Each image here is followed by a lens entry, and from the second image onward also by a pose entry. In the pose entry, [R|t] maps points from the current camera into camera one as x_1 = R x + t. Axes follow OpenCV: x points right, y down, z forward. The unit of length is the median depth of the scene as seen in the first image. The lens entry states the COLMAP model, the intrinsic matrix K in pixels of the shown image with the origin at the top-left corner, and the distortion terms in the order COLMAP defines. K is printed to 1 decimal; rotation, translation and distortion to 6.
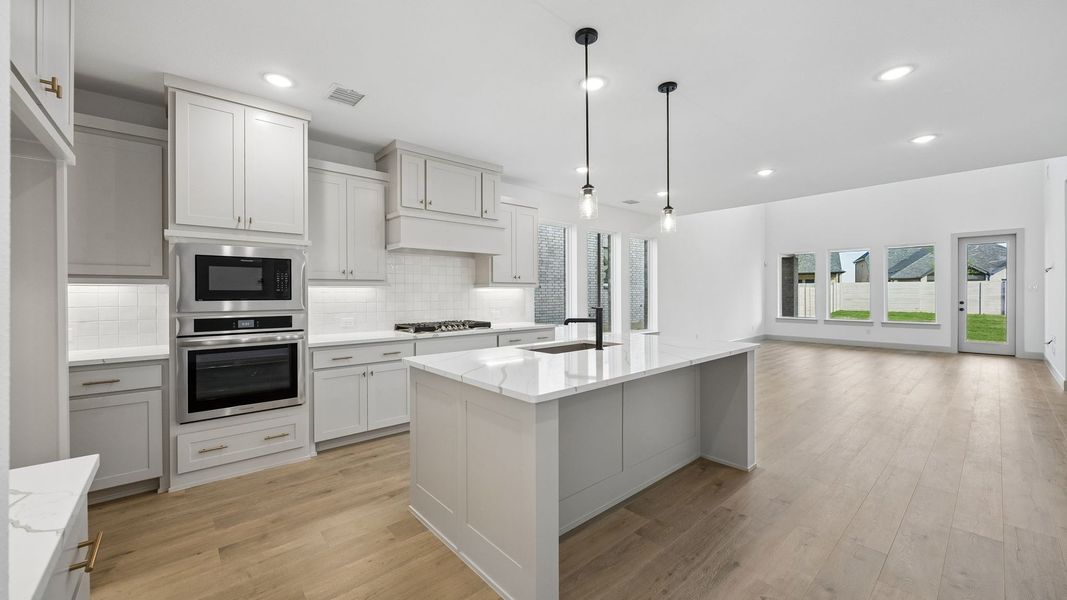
lens RADIAL K [[404.6, 0, 532.1], [0, 404.6, 297.4], [0, 0, 1]] dist [-0.002362, 0.000127]
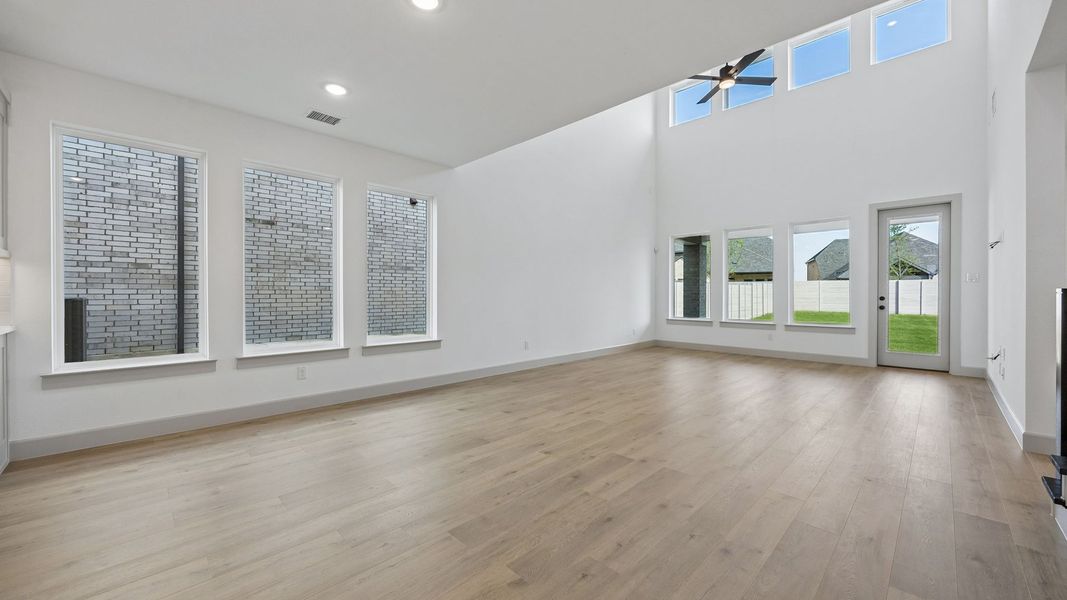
lens RADIAL K [[404.6, 0, 533.0], [0, 404.6, 298.2], [0, 0, 1]] dist [-0.002362, 0.000127]
pose [[0.997914, 0.004114, 0.064423, 0.675743], [-0.004156, 0.999991, 0.000516, 0.026540], [-0.064420, -0.000783, 0.997923, 0.542124]]
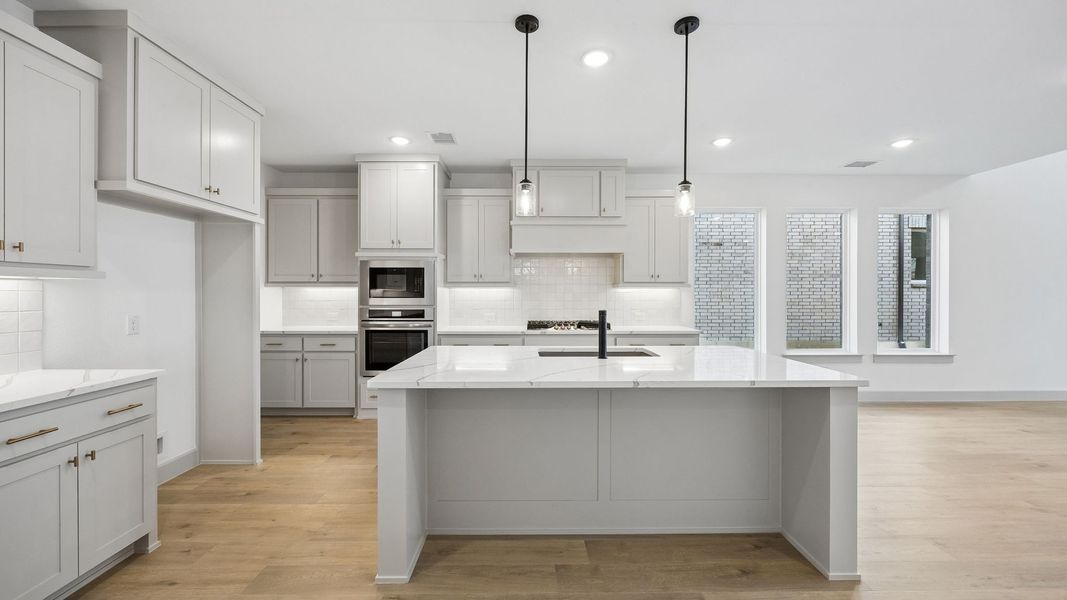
lens RADIAL K [[404.6, 0, 534.0], [0, 404.6, 297.6], [0, 0, 1]] dist [-0.002362, 0.000127]
pose [[0.759519, 0.010995, -0.650392, 0.363979], [-0.010121, 0.999936, 0.005085, -0.003419], [0.650406, 0.002720, 0.759582, 0.137636]]
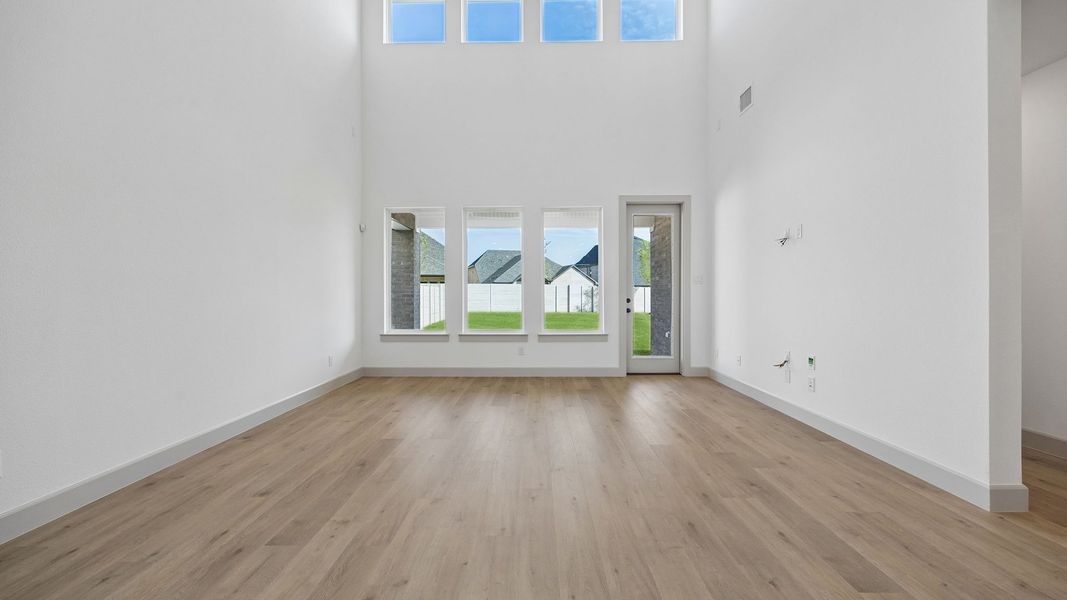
lens RADIAL K [[404.6, 0, 531.3], [0, 404.6, 297.6], [0, 0, 1]] dist [-0.002362, 0.000127]
pose [[0.669648, -0.000472, 0.742679, 0.803127], [0.006073, 0.999970, -0.004840, 0.018999], [-0.742654, 0.007752, 0.669630, 1.179890]]
